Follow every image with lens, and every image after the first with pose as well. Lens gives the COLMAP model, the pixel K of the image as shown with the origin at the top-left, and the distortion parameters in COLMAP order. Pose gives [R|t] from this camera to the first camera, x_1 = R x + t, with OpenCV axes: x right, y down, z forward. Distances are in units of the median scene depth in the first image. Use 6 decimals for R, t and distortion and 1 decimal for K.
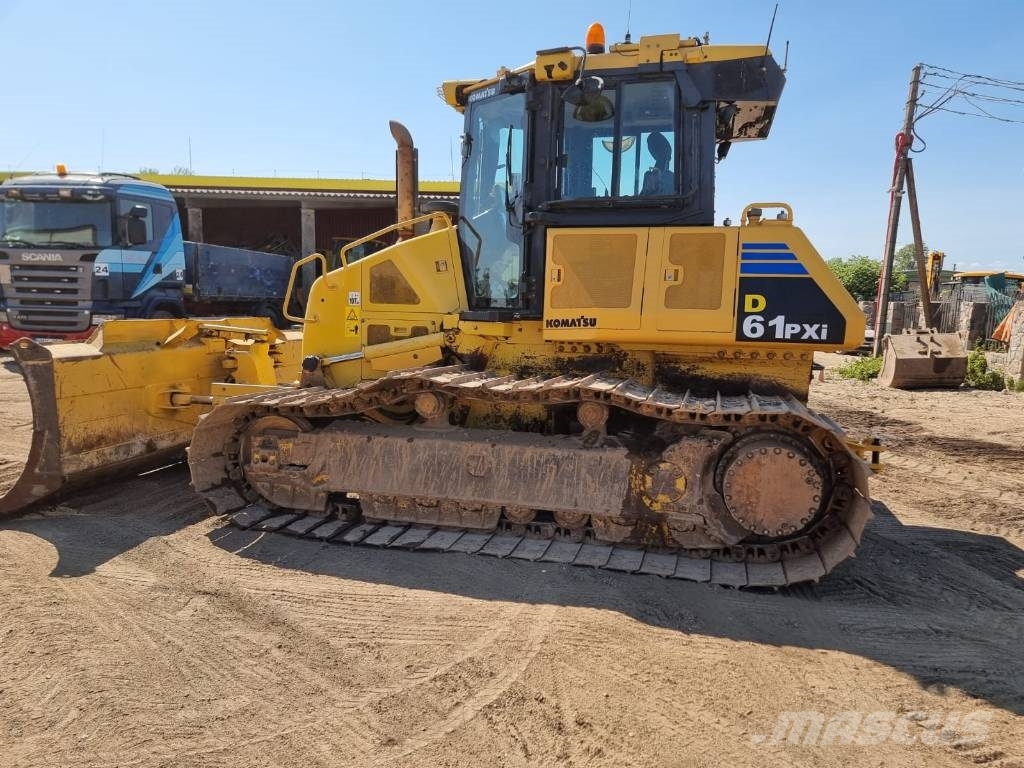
lens RADIAL K [[743.3, 0, 506.9], [0, 743.3, 397.5], [0, 0, 1]] dist [0.081006, -0.075703]
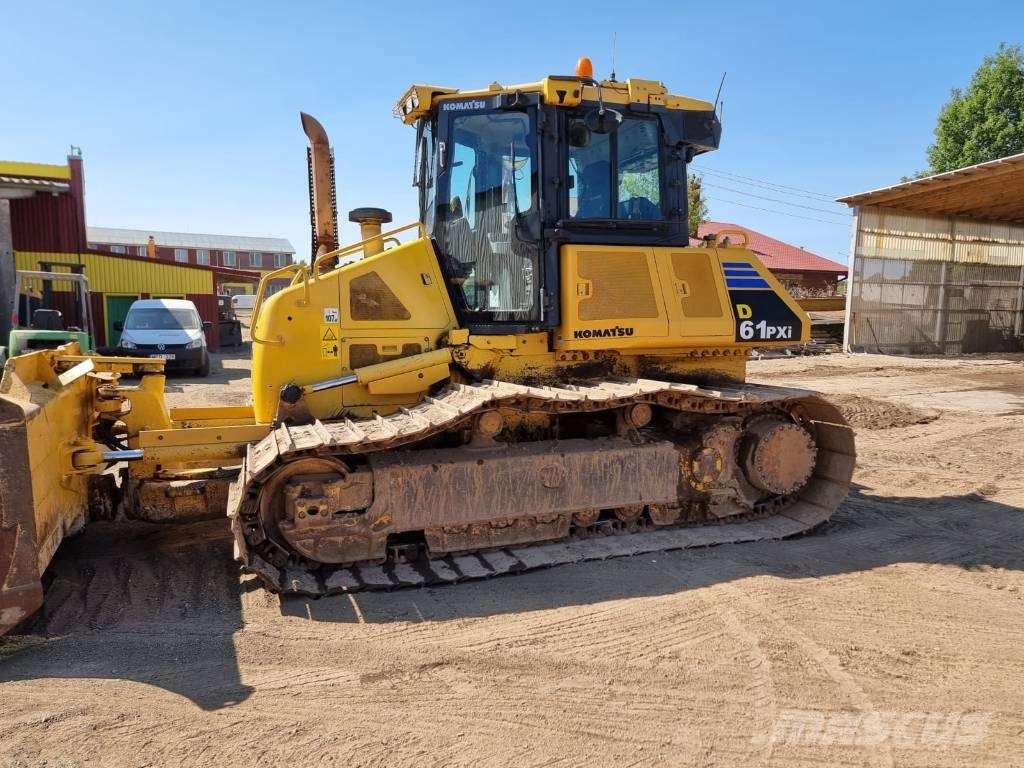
lens RADIAL K [[748.0, 0, 511.4], [0, 748.0, 392.3], [0, 0, 1]] dist [0.084988, -0.079374]
pose [[0.810372, -0.087300, 0.579375, -0.659068], [0.093215, 0.995453, 0.019614, -0.048309], [-0.578453, 0.038112, 0.814825, 0.193621]]
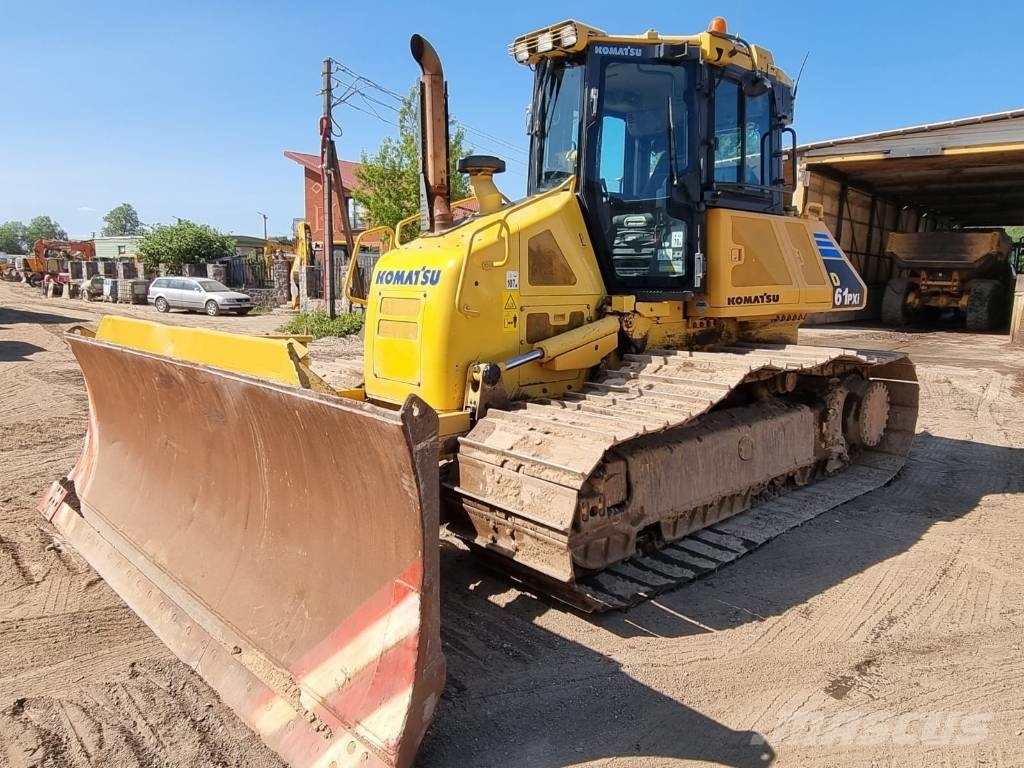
lens RADIAL K [[715.1, 0, 512.0], [0, 715.1, 384.0], [0, 0, 1]] dist [-0.020387, -0.000101]
pose [[0.533904, -0.145111, 0.833000, -0.970687], [0.109032, 0.988754, 0.102361, -0.122928], [-0.838486, 0.036172, 0.543722, 0.735820]]
